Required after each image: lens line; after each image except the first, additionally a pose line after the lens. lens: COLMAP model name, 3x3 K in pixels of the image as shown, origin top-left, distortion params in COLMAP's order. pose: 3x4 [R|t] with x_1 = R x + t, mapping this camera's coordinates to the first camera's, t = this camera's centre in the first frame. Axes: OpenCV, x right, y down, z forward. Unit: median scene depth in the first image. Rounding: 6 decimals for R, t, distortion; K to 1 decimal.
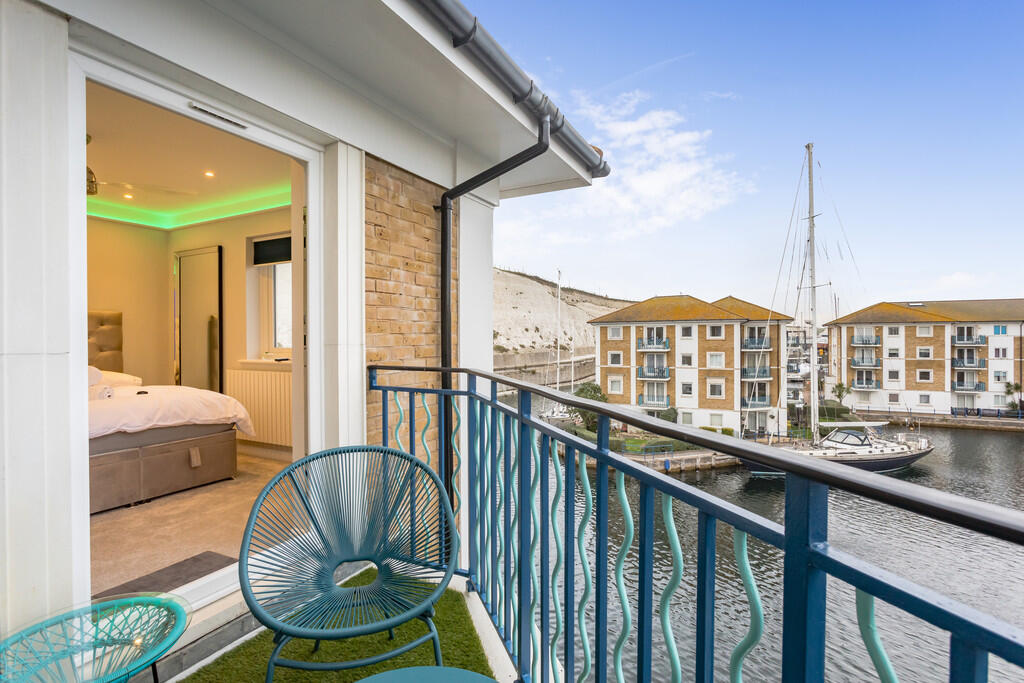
lens RADIAL K [[494.5, 0, 500.8], [0, 494.5, 341.5], [0, 0, 1]] dist [0.000478, 0.000895]
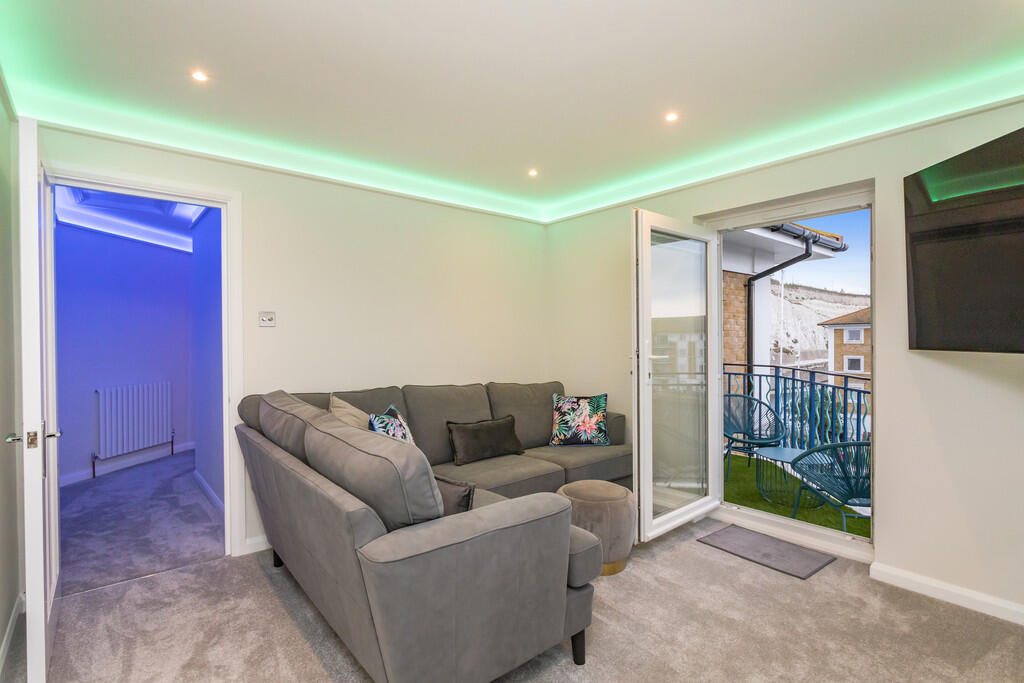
lens RADIAL K [[494.5, 0, 500.8], [0, 494.5, 341.5], [0, 0, 1]] dist [0.000478, 0.000895]
pose [[0.923835, 0.004042, -0.382769, -0.022480], [-0.004875, 0.999987, -0.001206, -0.002948], [0.382760, 0.002981, 0.923843, -0.099255]]
